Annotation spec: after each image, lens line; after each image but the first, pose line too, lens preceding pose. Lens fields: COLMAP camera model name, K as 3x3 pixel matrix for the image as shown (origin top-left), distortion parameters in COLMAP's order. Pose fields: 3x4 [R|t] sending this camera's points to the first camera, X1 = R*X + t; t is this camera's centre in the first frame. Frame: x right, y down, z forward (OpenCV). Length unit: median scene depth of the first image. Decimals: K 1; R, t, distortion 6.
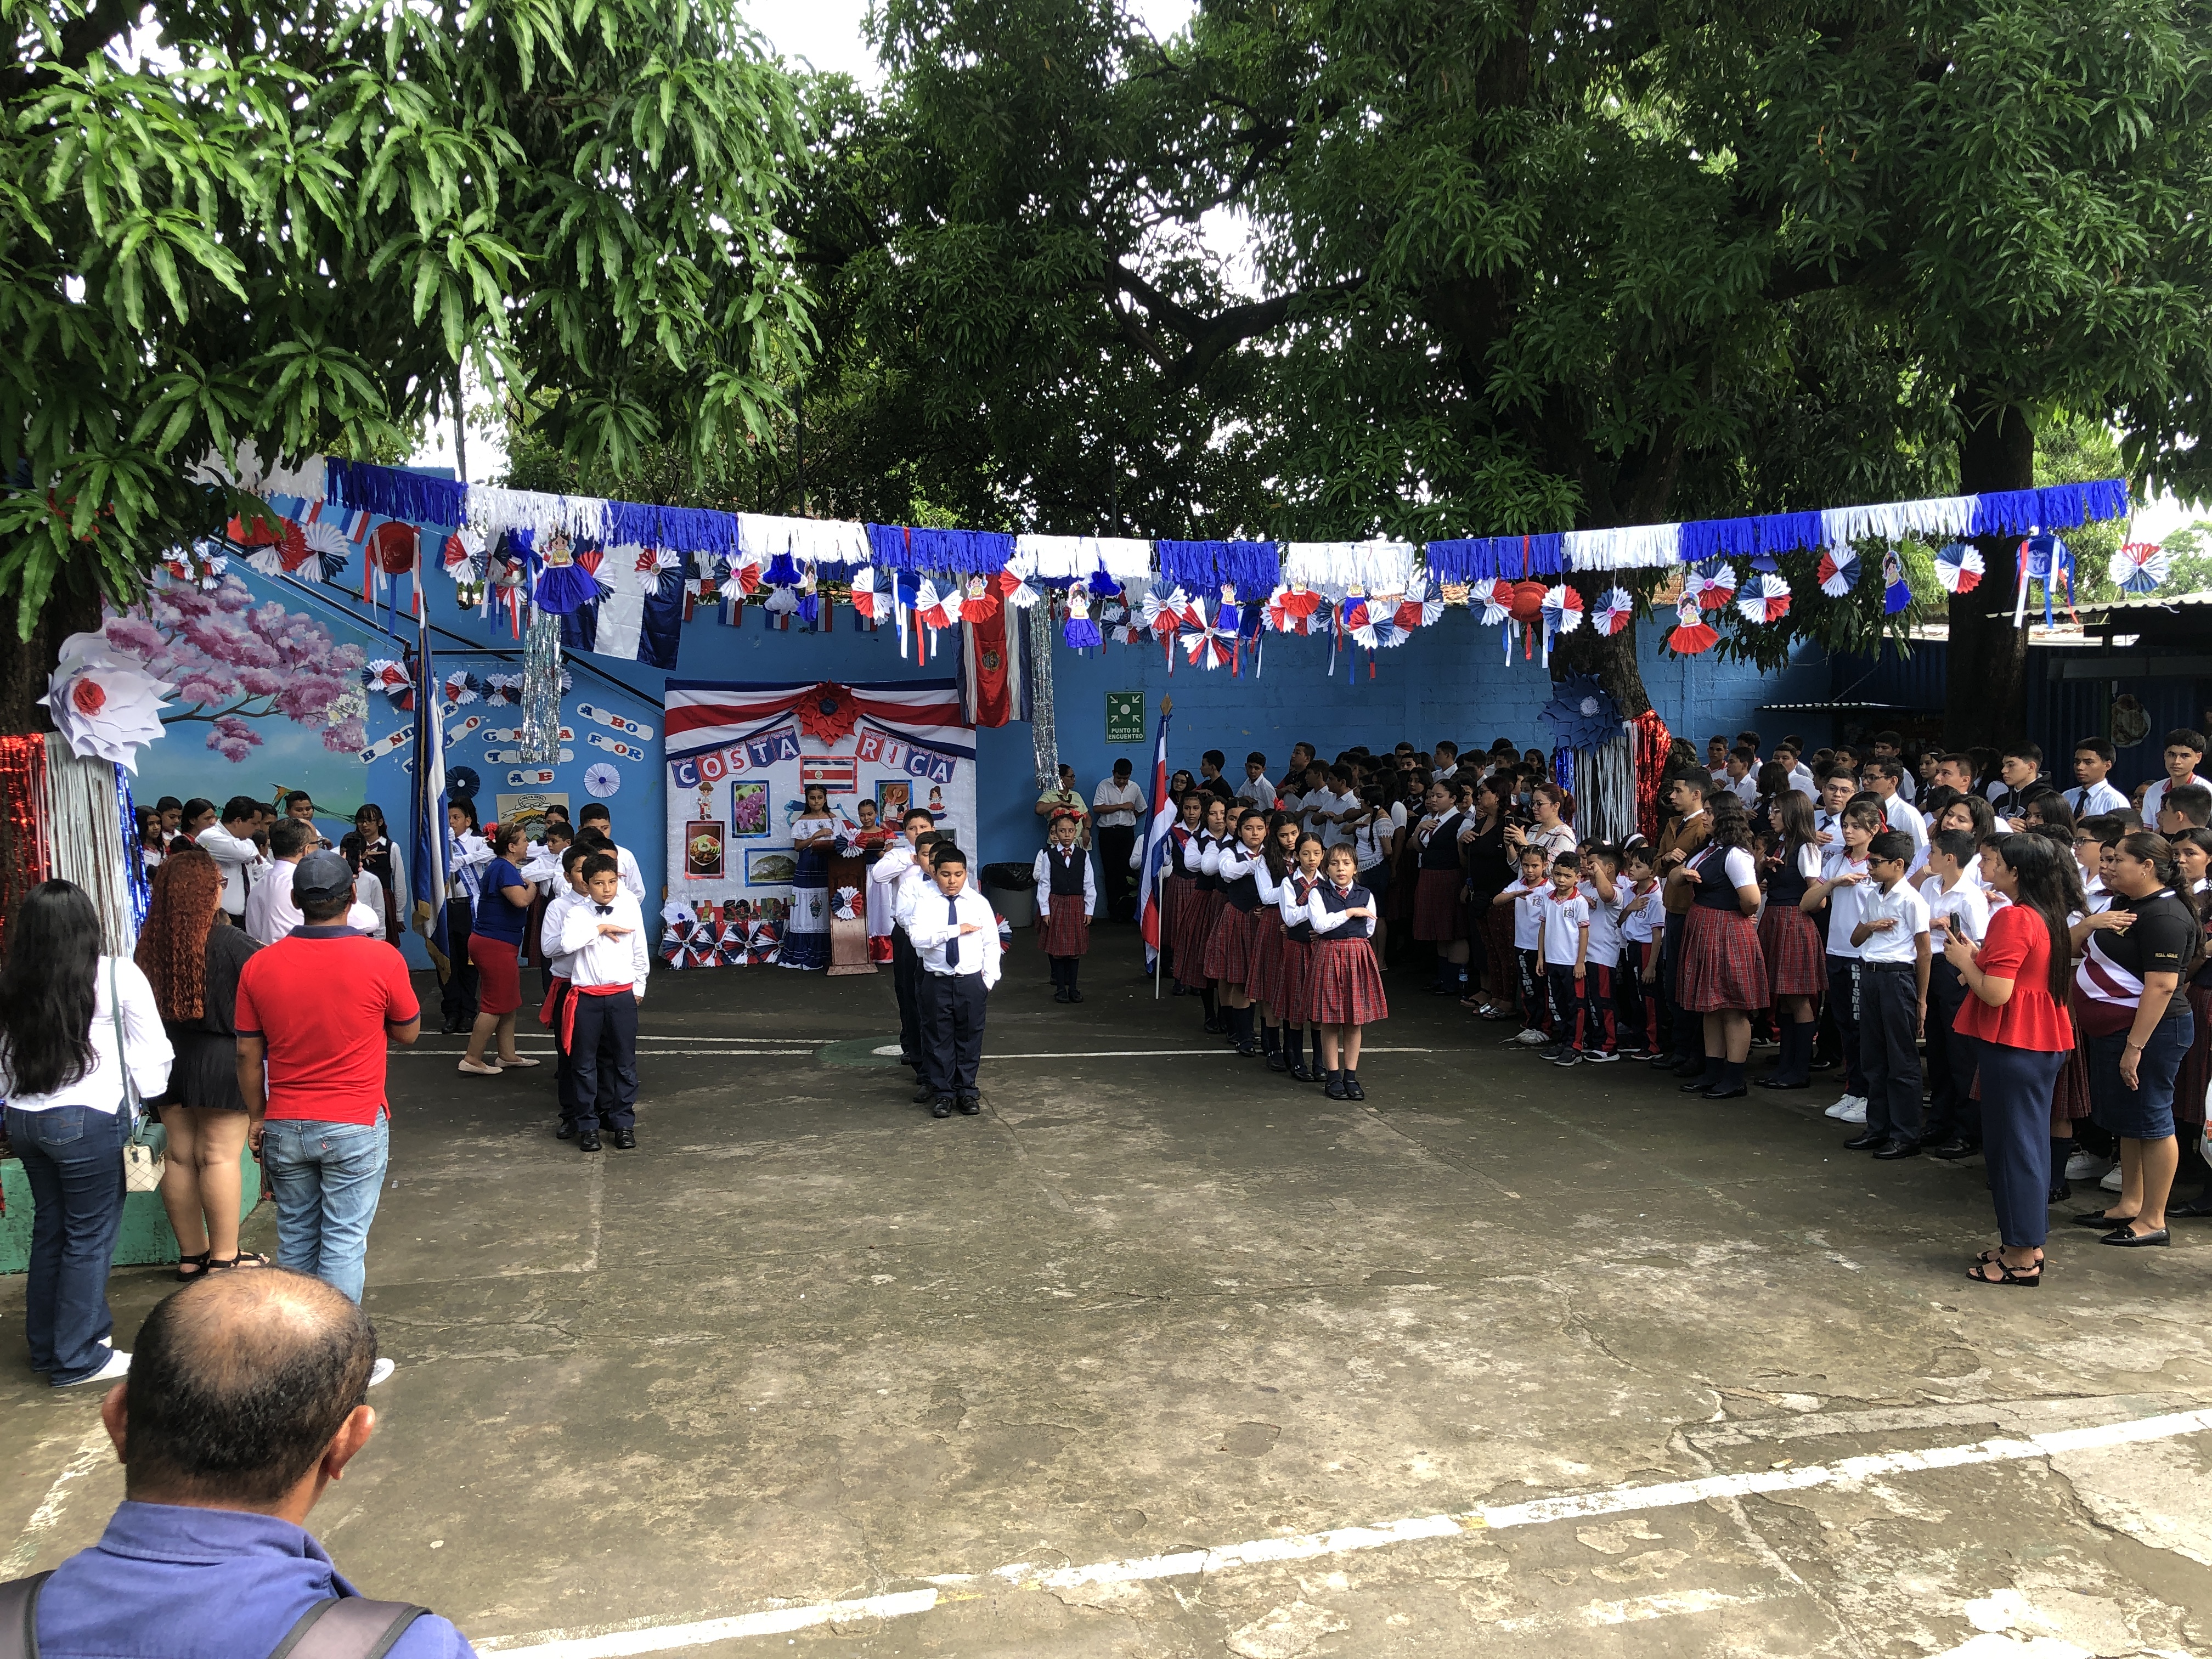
lens RADIAL K [[1995.3, 0, 1144.2], [0, 1995.3, 830.5], [0, 0, 1]] dist [0.077804, -0.162164]
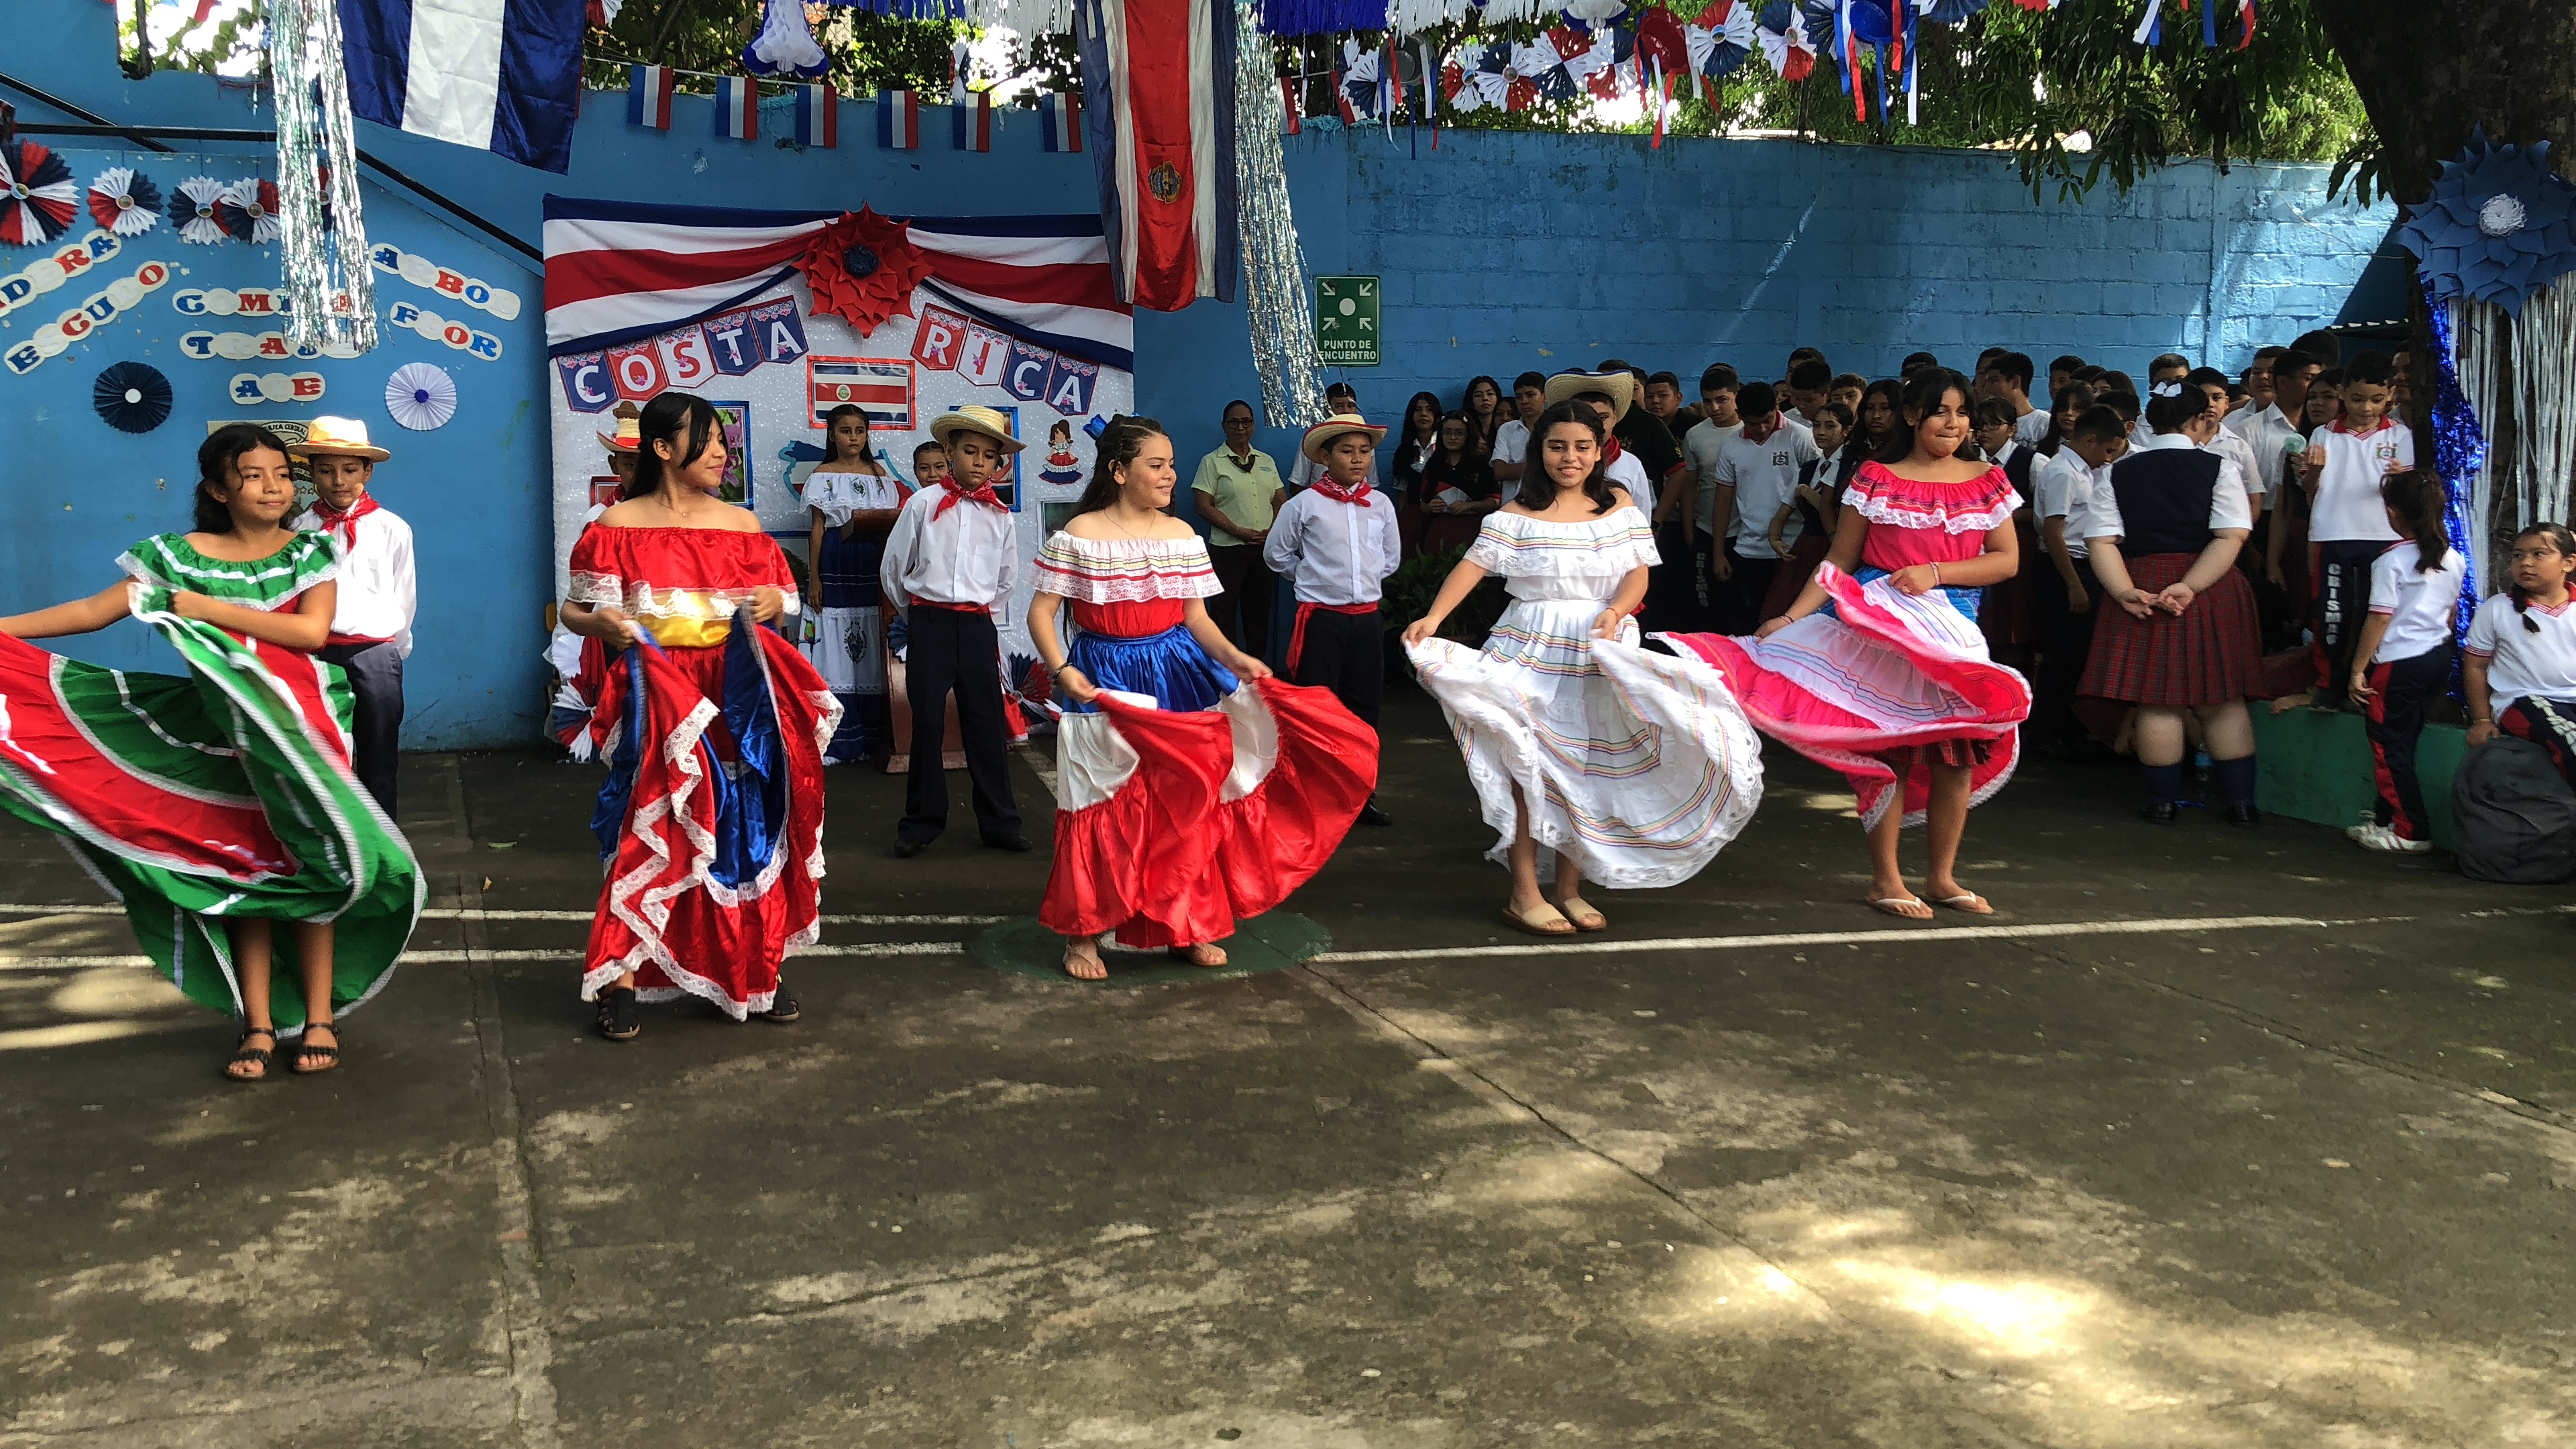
lens RADIAL K [[2535.5, 0, 1284.9], [0, 2535.5, 780.0], [0, 0, 1]] dist [0.015945, 0.009932]
pose [[0.996916, -0.005629, 0.078277, -0.106630], [-0.000092, 0.997340, 0.072889, 0.025875], [-0.078480, -0.072672, 0.994263, 0.347181]]
